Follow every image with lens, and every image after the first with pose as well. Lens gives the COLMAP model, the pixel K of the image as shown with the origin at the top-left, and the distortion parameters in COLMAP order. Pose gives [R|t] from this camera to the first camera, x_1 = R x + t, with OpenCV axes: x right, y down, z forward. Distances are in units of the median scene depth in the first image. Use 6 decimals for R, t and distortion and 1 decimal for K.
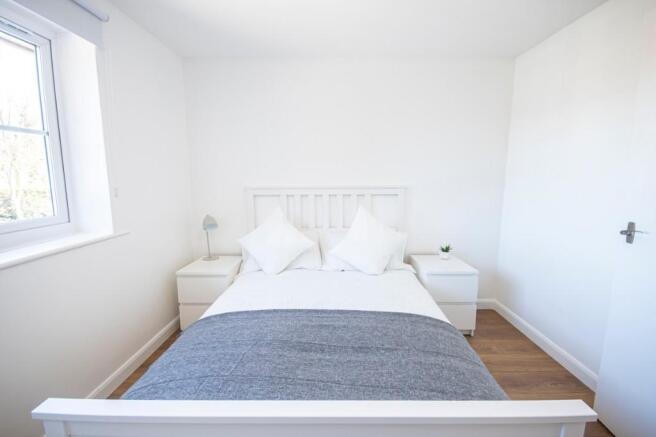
lens RADIAL K [[287.7, 0, 331.7], [0, 287.7, 219.5], [0, 0, 1]] dist [-0.000456, -0.000692]
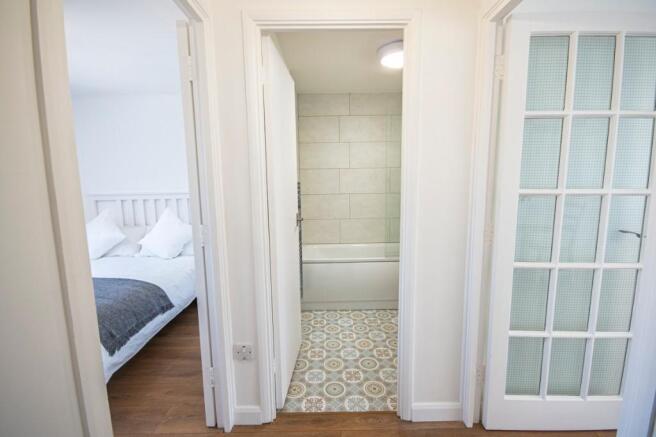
lens RADIAL K [[287.7, 0, 330.7], [0, 287.7, 216.3], [0, 0, 1]] dist [-0.000456, -0.000692]
pose [[0.999667, -0.016059, 0.020195, 0.850576], [0.016470, 0.999657, -0.020343, 0.032920], [-0.019861, 0.020669, 0.999589, -0.341703]]
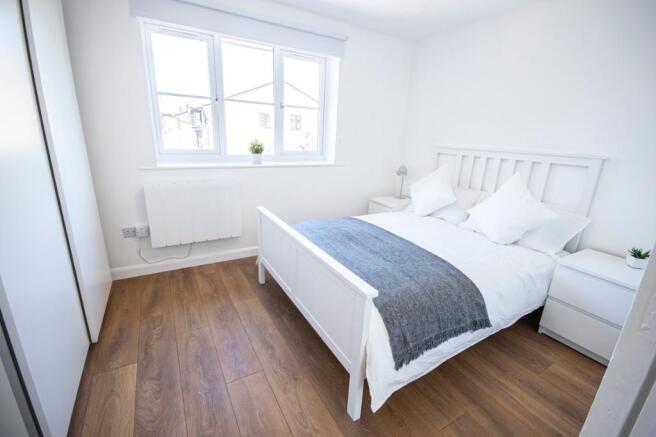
lens RADIAL K [[287.7, 0, 332.4], [0, 287.7, 217.2], [0, 0, 1]] dist [-0.000456, -0.000692]
pose [[0.519030, 0.264564, -0.812781, 0.607955], [-0.167633, 0.963933, 0.206717, -0.001164], [0.838157, 0.028957, 0.544660, -0.004608]]
